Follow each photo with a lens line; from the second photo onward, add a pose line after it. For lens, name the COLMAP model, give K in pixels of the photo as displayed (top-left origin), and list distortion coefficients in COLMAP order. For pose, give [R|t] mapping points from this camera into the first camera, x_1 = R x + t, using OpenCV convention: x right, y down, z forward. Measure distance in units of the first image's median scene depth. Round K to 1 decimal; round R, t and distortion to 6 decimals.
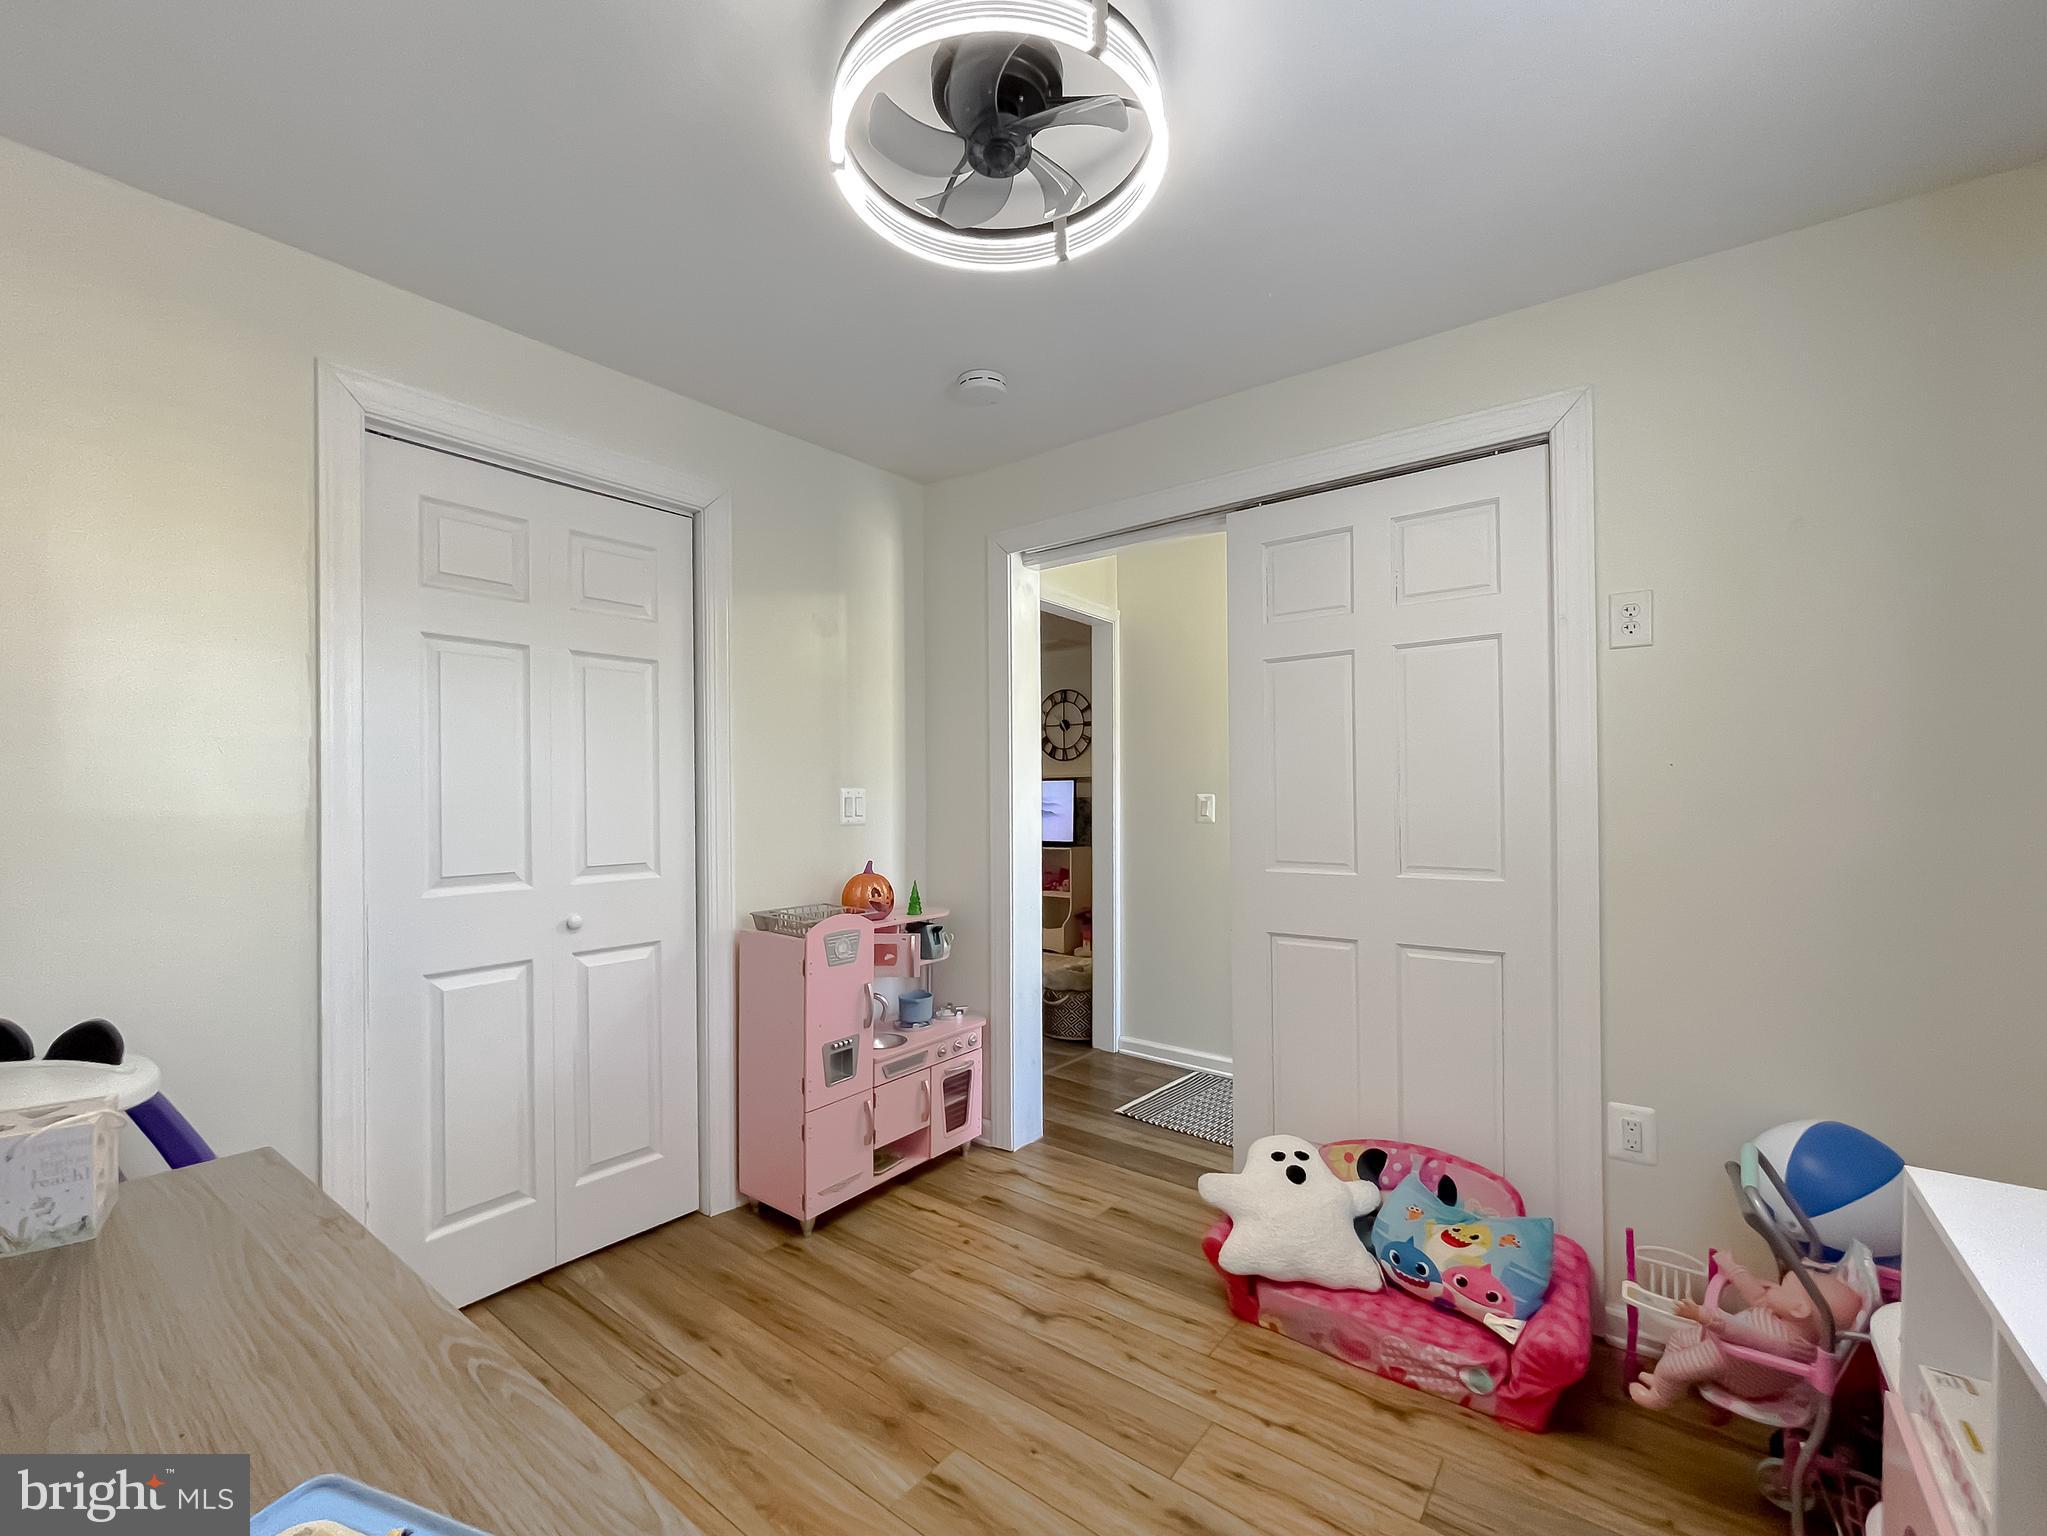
lens RADIAL K [[905.7, 0, 1020.5], [0, 905.7, 795.2], [0, 0, 1]] dist [-0.001663, 0.006853]
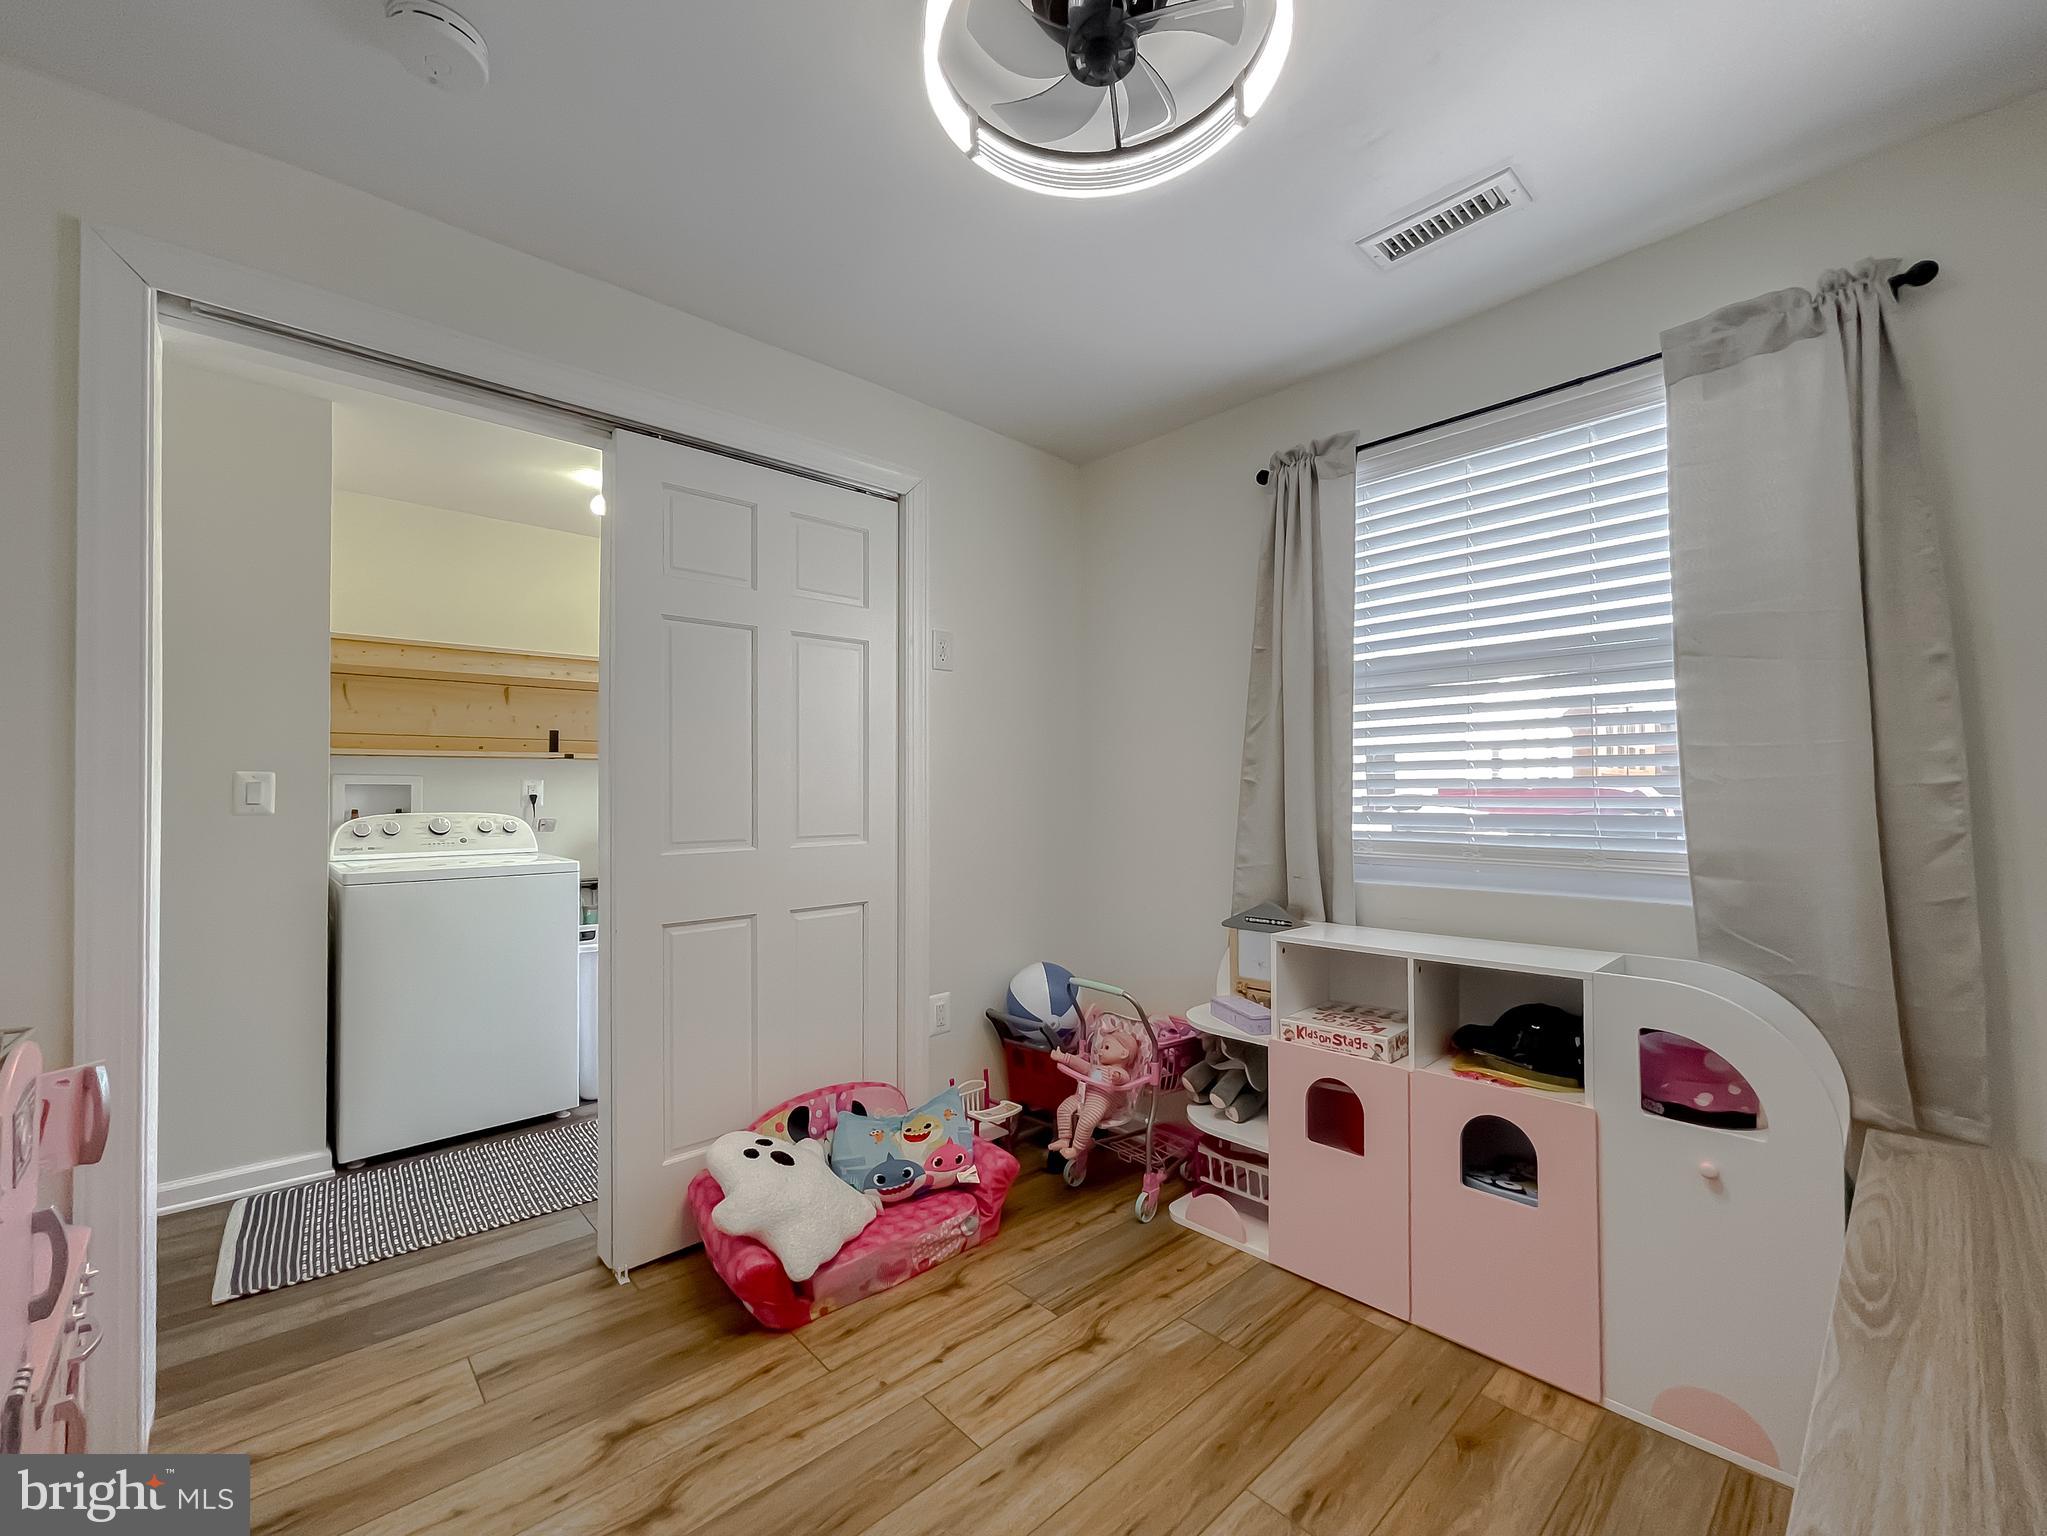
lens RADIAL K [[858.8, 0, 1012.7], [0, 858.8, 783.2], [0, 0, 1]] dist [-0.002676, 0.000017]
pose [[0.146150, 0.021645, 0.989026, -0.658282], [-0.001346, 0.999764, -0.021681, 0.041834], [-0.989262, 0.001837, 0.146145, 0.710240]]
